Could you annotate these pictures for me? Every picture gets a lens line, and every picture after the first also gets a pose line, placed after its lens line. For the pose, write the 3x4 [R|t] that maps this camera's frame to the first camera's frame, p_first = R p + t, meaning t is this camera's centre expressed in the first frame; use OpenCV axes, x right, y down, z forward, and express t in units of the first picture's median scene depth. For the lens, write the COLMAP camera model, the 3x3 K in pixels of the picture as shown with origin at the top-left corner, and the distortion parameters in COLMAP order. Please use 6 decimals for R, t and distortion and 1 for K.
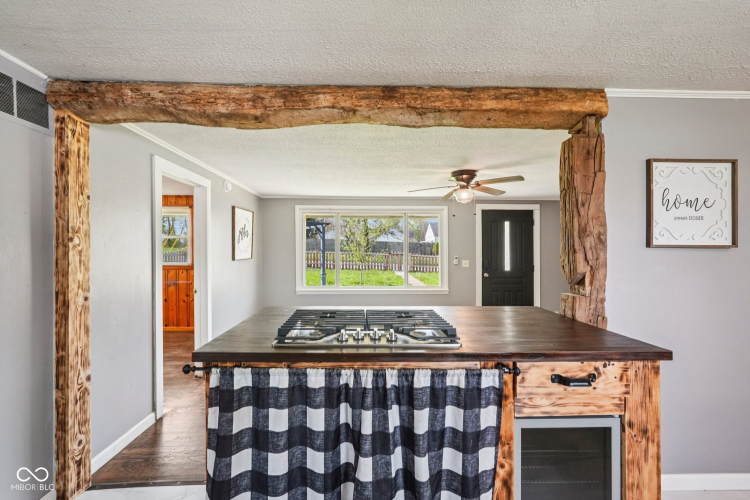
lens RADIAL K [[330.8, 0, 369.4], [0, 330.8, 247.5], [0, 0, 1]] dist [-0.015491, 0.010285]
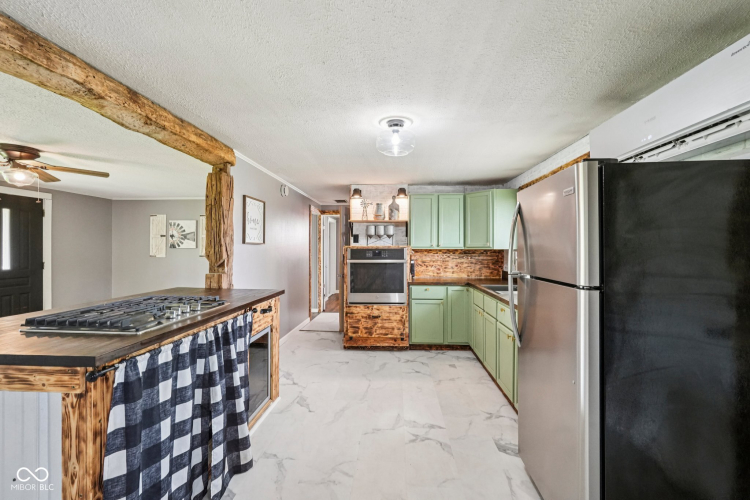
lens RADIAL K [[330.5, 0, 377.5], [0, 330.5, 250.6], [0, 0, 1]] dist [-0.015538, 0.008769]
pose [[0.089336, -0.010652, 0.995945, -0.905074], [-0.012175, 0.999856, 0.011786, 0.007654], [-0.995927, -0.013179, 0.089193, 0.109794]]
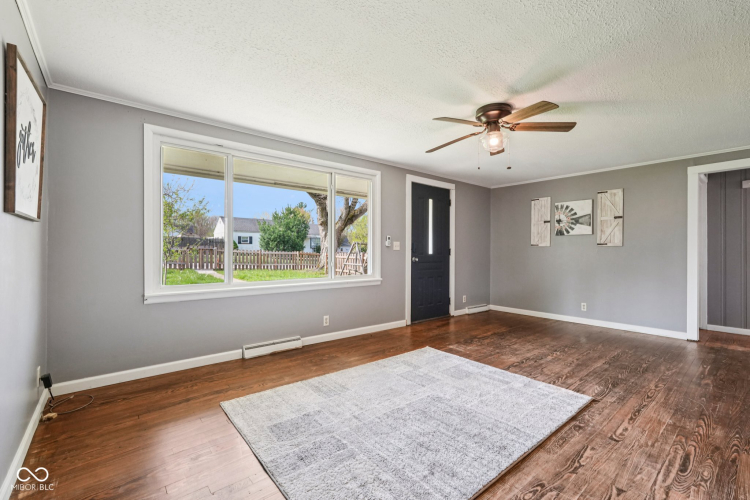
lens RADIAL K [[328.4, 0, 374.1], [0, 328.4, 249.7], [0, 0, 1]] dist [-0.017864, 0.008305]
pose [[0.788793, 0.002891, 0.614652, -0.755381], [-0.008310, 0.999948, 0.005961, 0.165977], [-0.614603, -0.009810, 0.788775, 1.222860]]
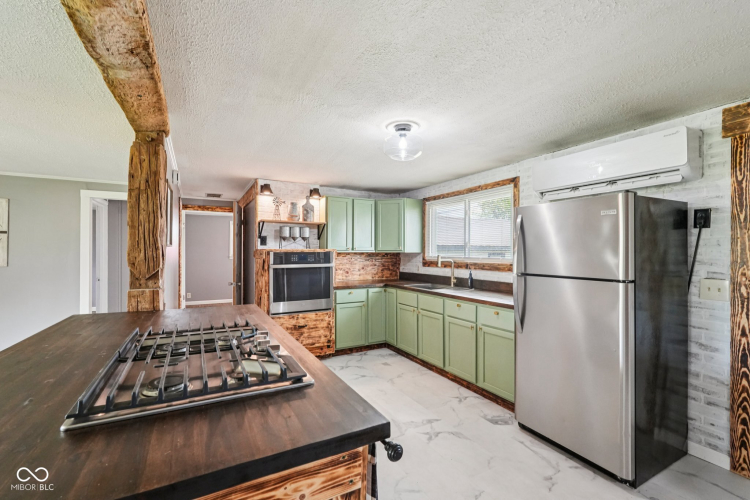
lens RADIAL K [[329.3, 0, 373.9], [0, 329.3, 252.2], [0, 0, 1]] dist [-0.018479, 0.009652]
pose [[-0.450521, -0.007767, 0.892732, -0.698850], [-0.013273, 0.999910, 0.002002, 0.011399], [-0.892667, -0.010947, -0.450583, 0.858443]]
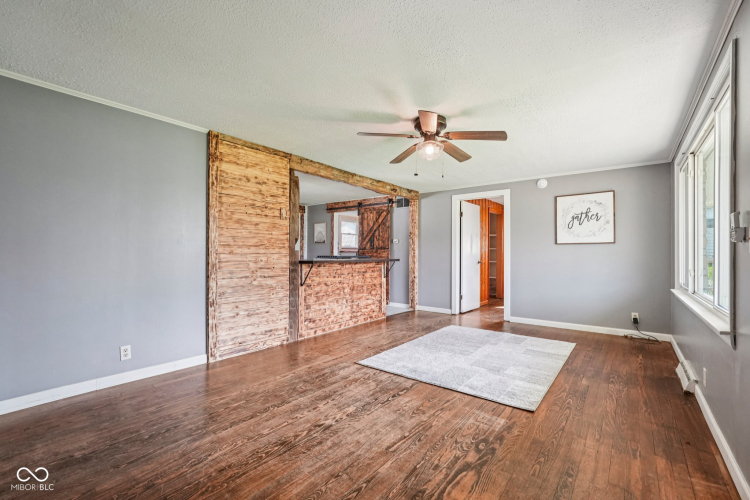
lens RADIAL K [[329.3, 0, 373.9], [0, 329.3, 252.2], [0, 0, 1]] dist [-0.018479, 0.009652]
pose [[-0.643247, -0.009388, -0.765601, 1.984701], [-0.000923, 0.999934, -0.011485, 0.189042], [0.765658, -0.006681, -0.643213, 2.886113]]
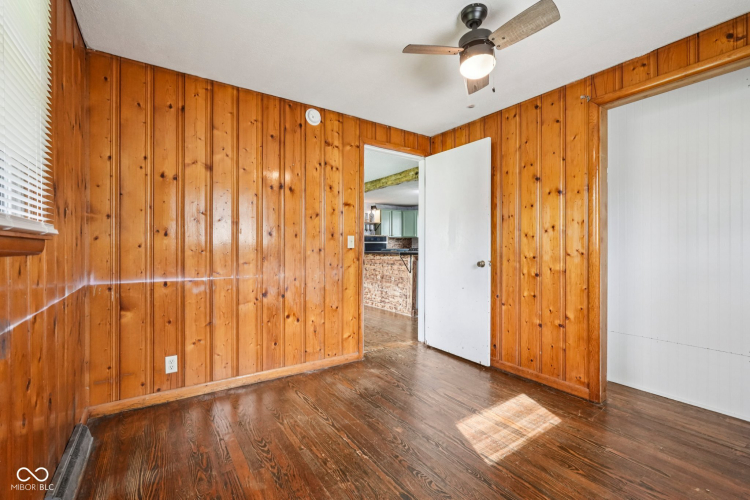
lens RADIAL K [[329.3, 0, 373.9], [0, 329.3, 252.2], [0, 0, 1]] dist [-0.018479, 0.009652]
pose [[-0.534907, -0.016789, 0.844744, -2.472996], [-0.009819, 0.999859, 0.013654, 0.178530], [-0.844854, -0.000991, -0.534996, 2.772723]]
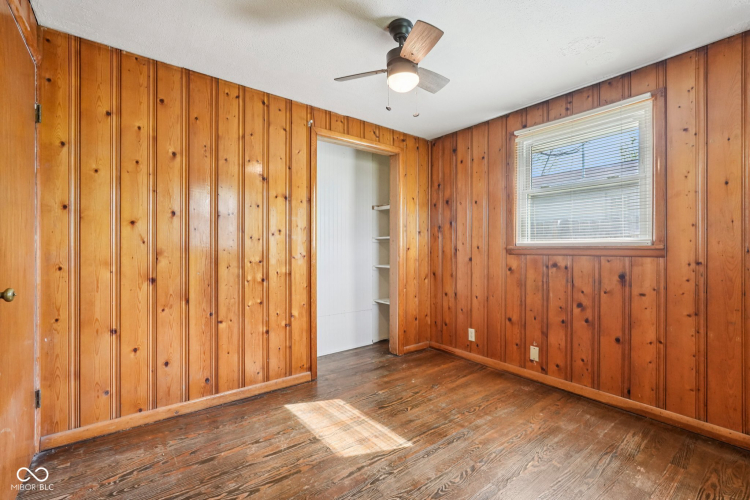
lens RADIAL K [[329.3, 0, 373.9], [0, 329.3, 252.2], [0, 0, 1]] dist [-0.018479, 0.009652]
pose [[-0.808582, 0.002625, -0.588377, -1.178198], [0.001549, 0.999996, 0.002332, 0.172455], [0.588381, 0.000974, -0.808583, 2.772923]]
